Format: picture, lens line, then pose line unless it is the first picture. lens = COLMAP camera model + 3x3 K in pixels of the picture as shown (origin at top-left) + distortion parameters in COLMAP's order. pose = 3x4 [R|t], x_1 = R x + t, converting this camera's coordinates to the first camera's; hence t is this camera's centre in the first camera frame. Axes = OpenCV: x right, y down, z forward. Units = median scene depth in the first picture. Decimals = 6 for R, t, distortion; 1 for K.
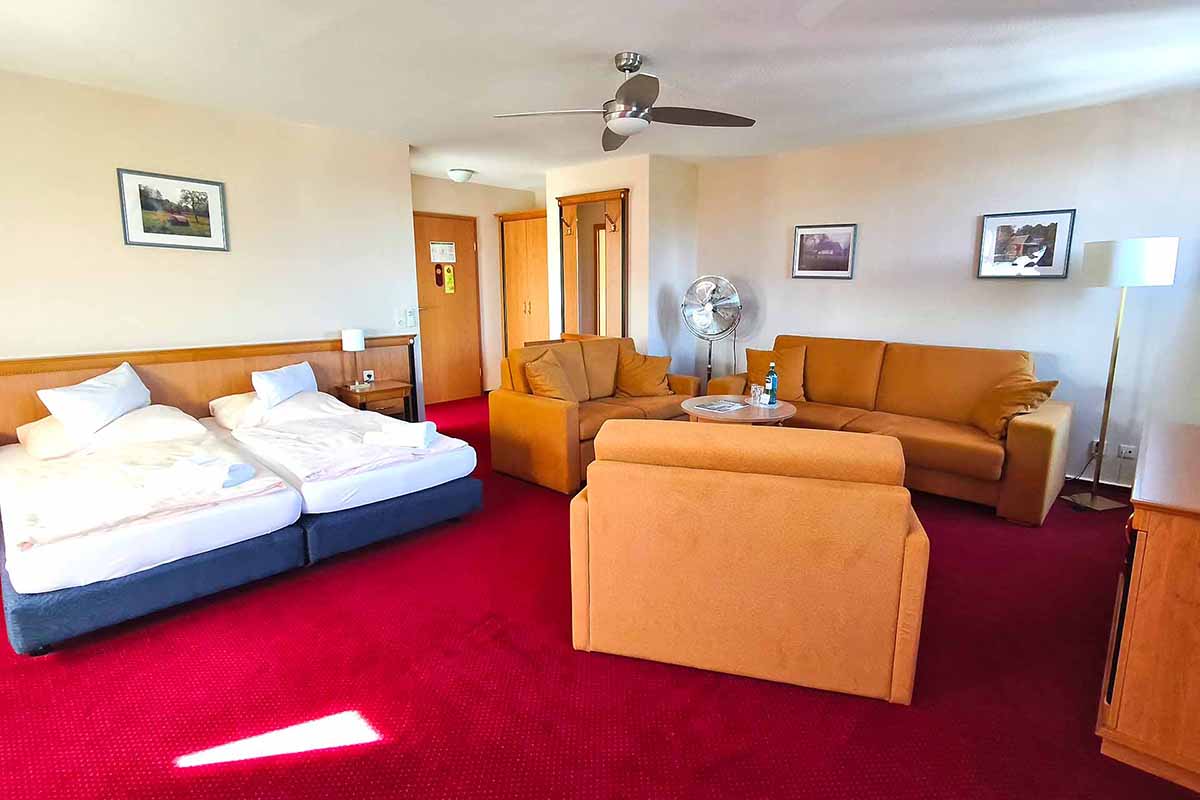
lens RADIAL K [[607.1, 0, 600.0], [0, 607.1, 400.0], [0, 0, 1]] dist [0.001544, 0.000333]
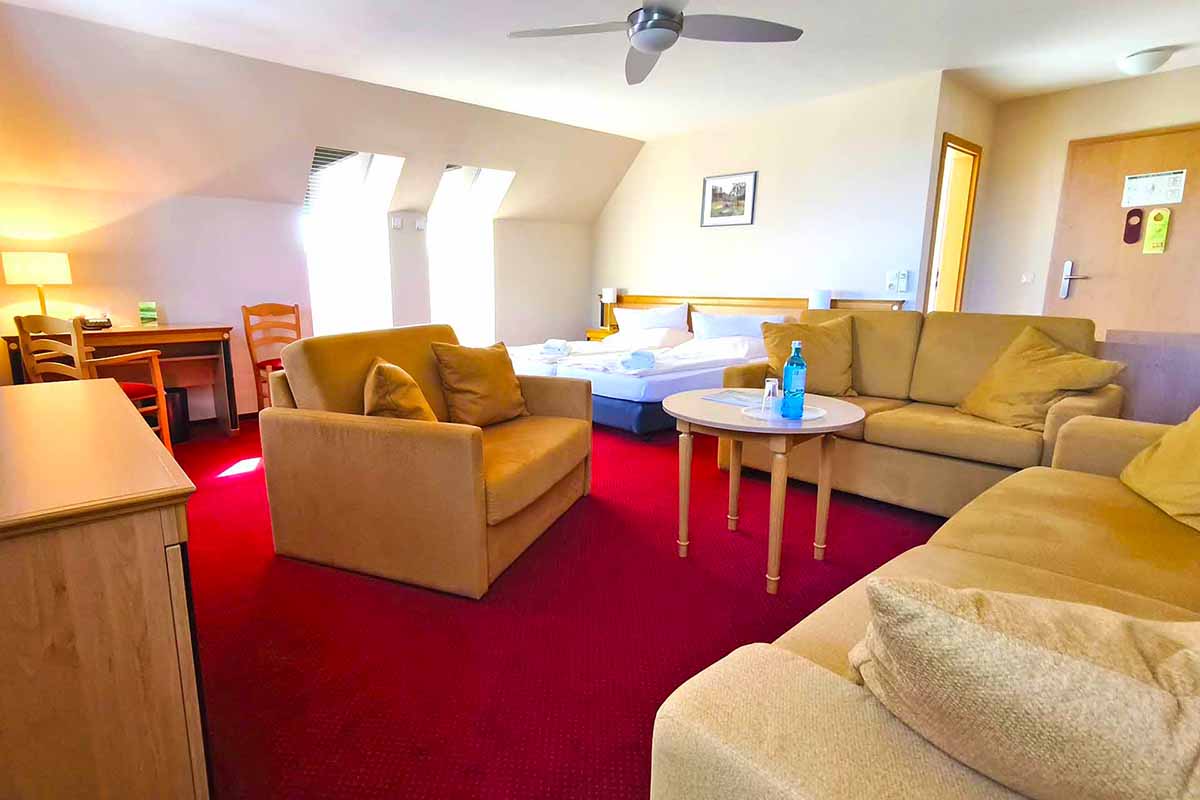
lens RADIAL K [[607.1, 0, 600.0], [0, 607.1, 400.0], [0, 0, 1]] dist [0.001544, 0.000333]
pose [[-0.073077, 0.194287, -0.978219, 0.663057], [-0.177342, 0.962679, 0.204449, -0.079609], [0.981432, 0.188420, -0.035894, 0.698200]]
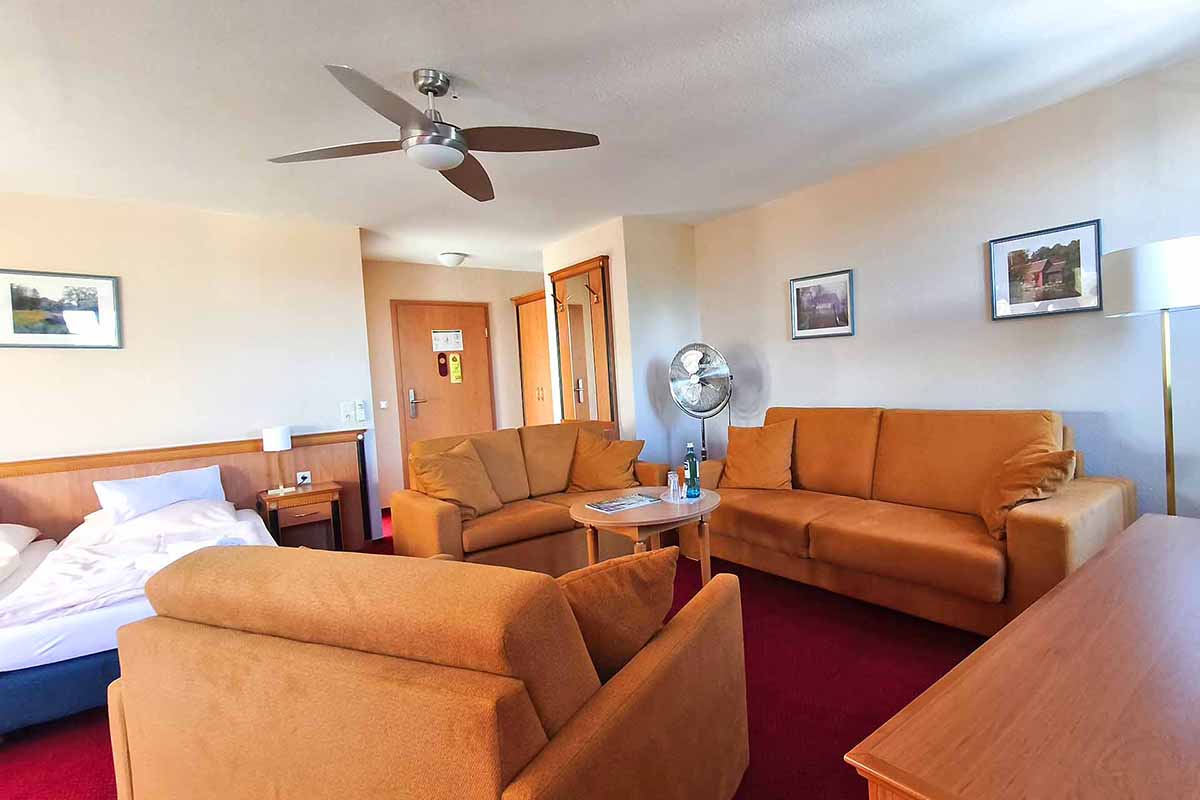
lens RADIAL K [[605.9, 0, 667.9], [0, 605.9, 401.6], [0, 0, 1]] dist [-0.000969, -0.000669]
pose [[0.991817, -0.054824, -0.115294, 0.264067], [0.038198, 0.989163, -0.141766, -0.004693], [0.121817, 0.136202, 0.983163, 0.186186]]
